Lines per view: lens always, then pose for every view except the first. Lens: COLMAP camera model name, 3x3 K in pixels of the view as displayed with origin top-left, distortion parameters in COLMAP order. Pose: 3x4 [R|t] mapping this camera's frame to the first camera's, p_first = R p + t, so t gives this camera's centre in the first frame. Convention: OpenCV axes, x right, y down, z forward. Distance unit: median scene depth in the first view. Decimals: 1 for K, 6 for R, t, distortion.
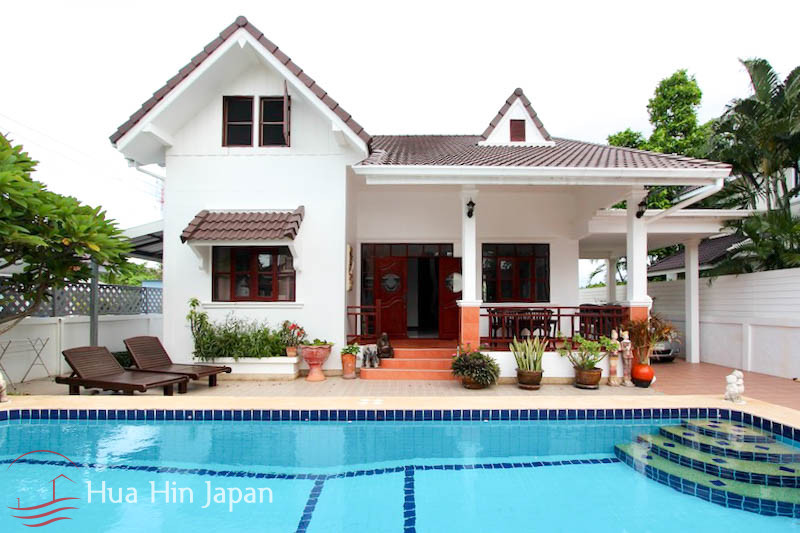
lens RADIAL K [[386.0, 0, 404.0], [0, 386.0, 300.7], [0, 0, 1]] dist [-0.017467, 0.000620]
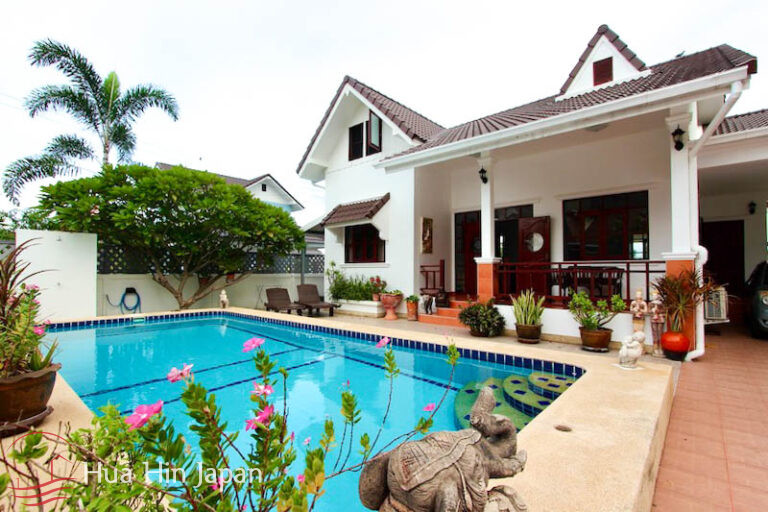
lens RADIAL K [[367.1, 0, 382.6], [0, 367.1, 267.1], [0, 0, 1]] dist [-0.019565, -0.000303]
pose [[0.738524, -0.009751, -0.674157, 0.621742], [0.005525, 0.999949, -0.008410, 0.031268], [0.674205, 0.002486, 0.738540, 0.019922]]
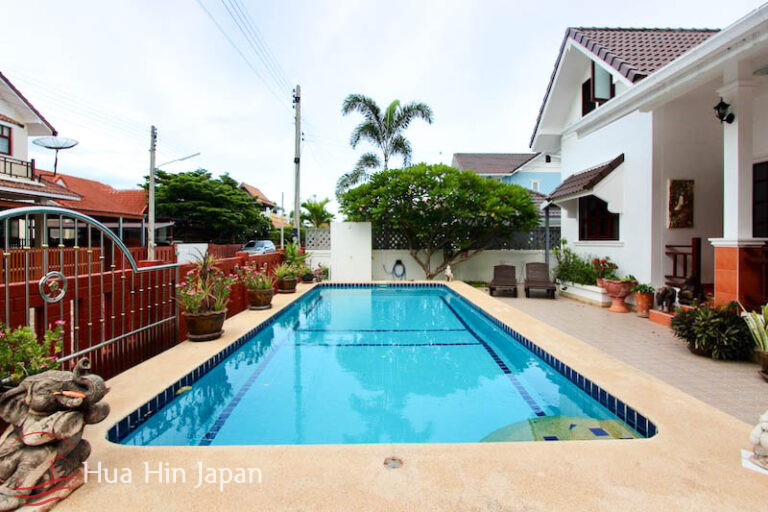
lens RADIAL K [[360.3, 0, 387.1], [0, 360.3, 242.2], [0, 0, 1]] dist [0.021766, 0.000246]
pose [[0.003934, -0.001653, -0.999991, 0.805780], [0.008208, 0.999965, -0.001621, 0.003268], [0.999959, -0.008201, 0.003947, 0.330739]]
